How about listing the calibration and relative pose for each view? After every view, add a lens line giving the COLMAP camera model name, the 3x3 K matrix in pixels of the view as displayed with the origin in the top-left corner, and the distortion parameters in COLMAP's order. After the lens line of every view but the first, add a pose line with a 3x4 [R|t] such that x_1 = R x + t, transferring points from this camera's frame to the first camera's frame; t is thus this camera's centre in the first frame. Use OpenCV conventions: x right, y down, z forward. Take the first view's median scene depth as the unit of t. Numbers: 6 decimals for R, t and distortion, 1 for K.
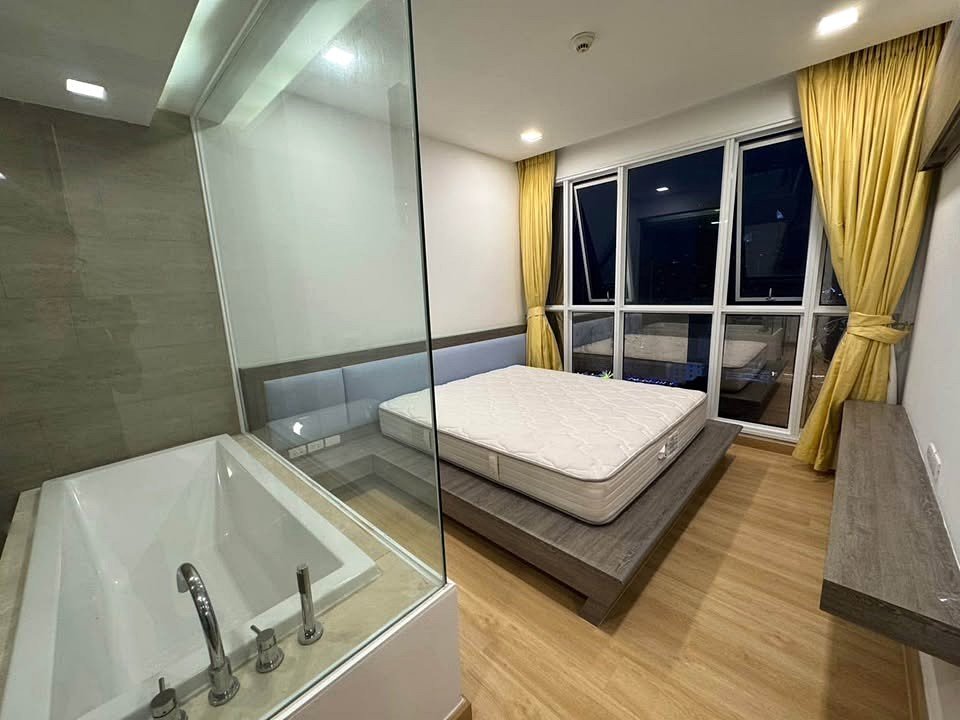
lens RADIAL K [[384.3, 0, 480.7], [0, 384.3, 359.4], [0, 0, 1]] dist [-0.001386, 0.000067]
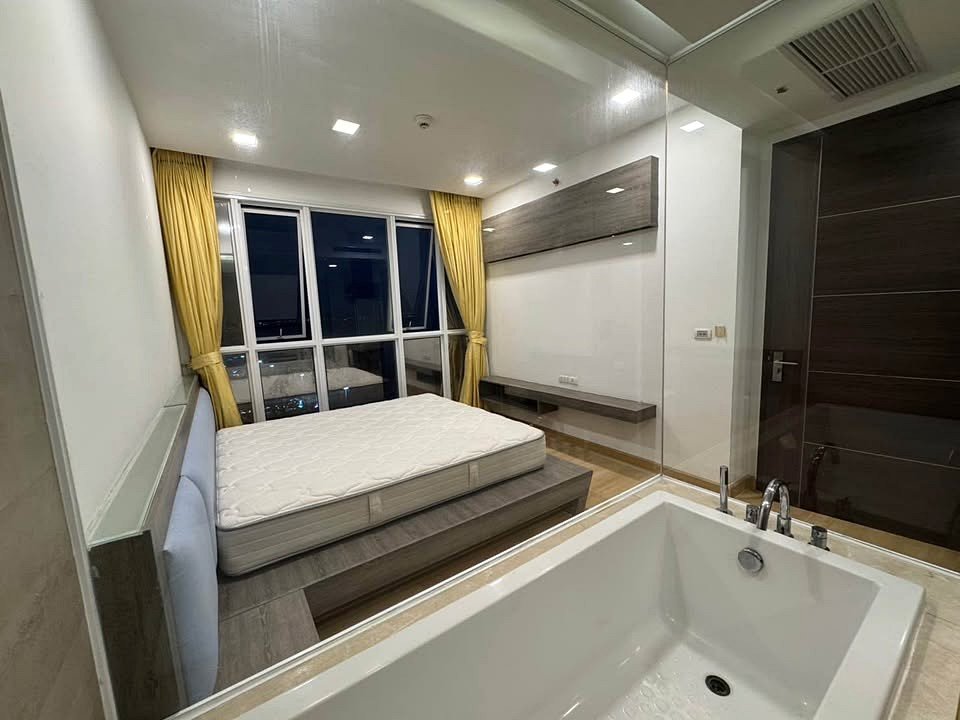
lens RADIAL K [[384.3, 0, 480.7], [0, 384.3, 359.4], [0, 0, 1]] dist [-0.001386, 0.000067]
pose [[0.195054, -0.096028, 0.976080, -0.625837], [0.213475, 0.975493, 0.053311, -0.059209], [-0.957279, 0.197970, 0.210773, 0.439364]]
